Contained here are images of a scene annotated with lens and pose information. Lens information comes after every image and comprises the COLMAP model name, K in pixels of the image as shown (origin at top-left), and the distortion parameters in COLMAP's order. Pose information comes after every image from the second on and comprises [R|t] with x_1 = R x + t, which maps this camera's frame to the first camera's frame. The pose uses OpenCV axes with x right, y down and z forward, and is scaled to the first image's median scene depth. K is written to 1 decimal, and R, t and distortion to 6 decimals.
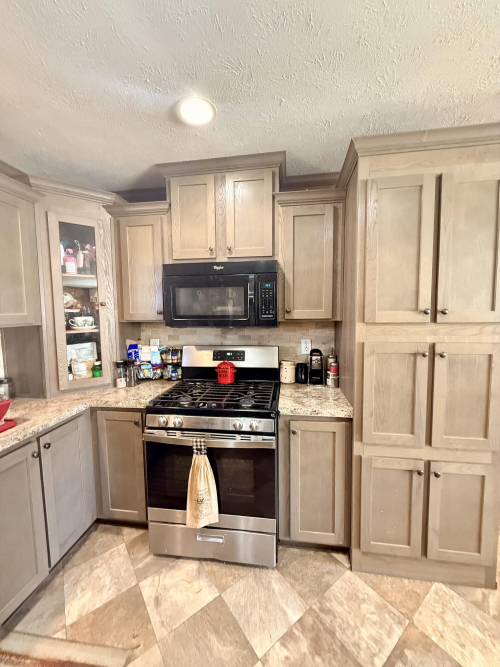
lens RADIAL K [[264.4, 0, 249.8], [0, 264.4, 331.4], [0, 0, 1]] dist [0.002546, 0.000092]
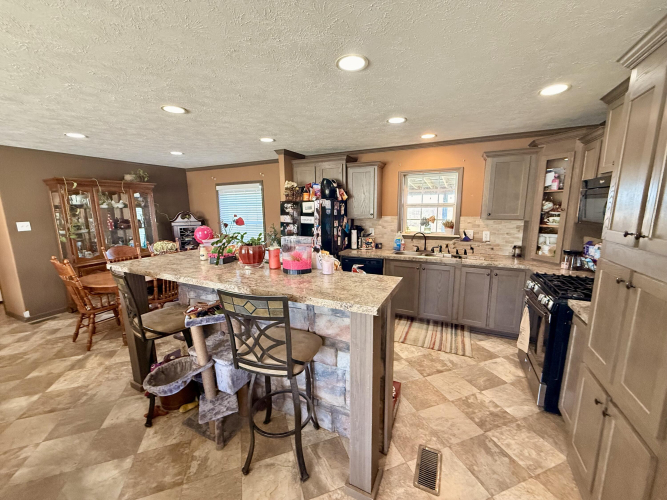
lens RADIAL K [[264.4, 0, 332.4], [0, 264.4, 250.8], [0, 0, 1]] dist [0.002546, 0.000092]
pose [[-0.299728, 0.178960, -0.937089, 1.359799], [-0.058344, 0.976972, 0.205238, -0.113022], [0.952239, 0.116189, -0.282385, 0.236006]]
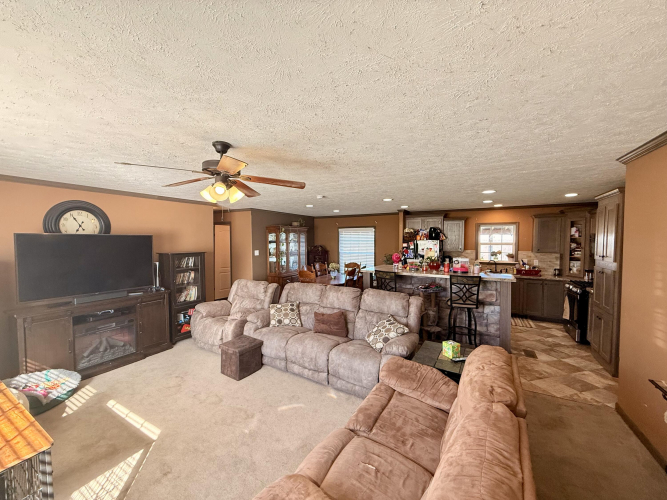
lens RADIAL K [[264.4, 0, 333.5], [0, 264.4, 250.6], [0, 0, 1]] dist [0.002546, 0.000092]
pose [[-0.361219, 0.051727, -0.931045, 3.181113], [-0.068663, 0.994274, 0.081879, -0.129432], [0.929949, 0.093505, -0.355599, -0.455129]]
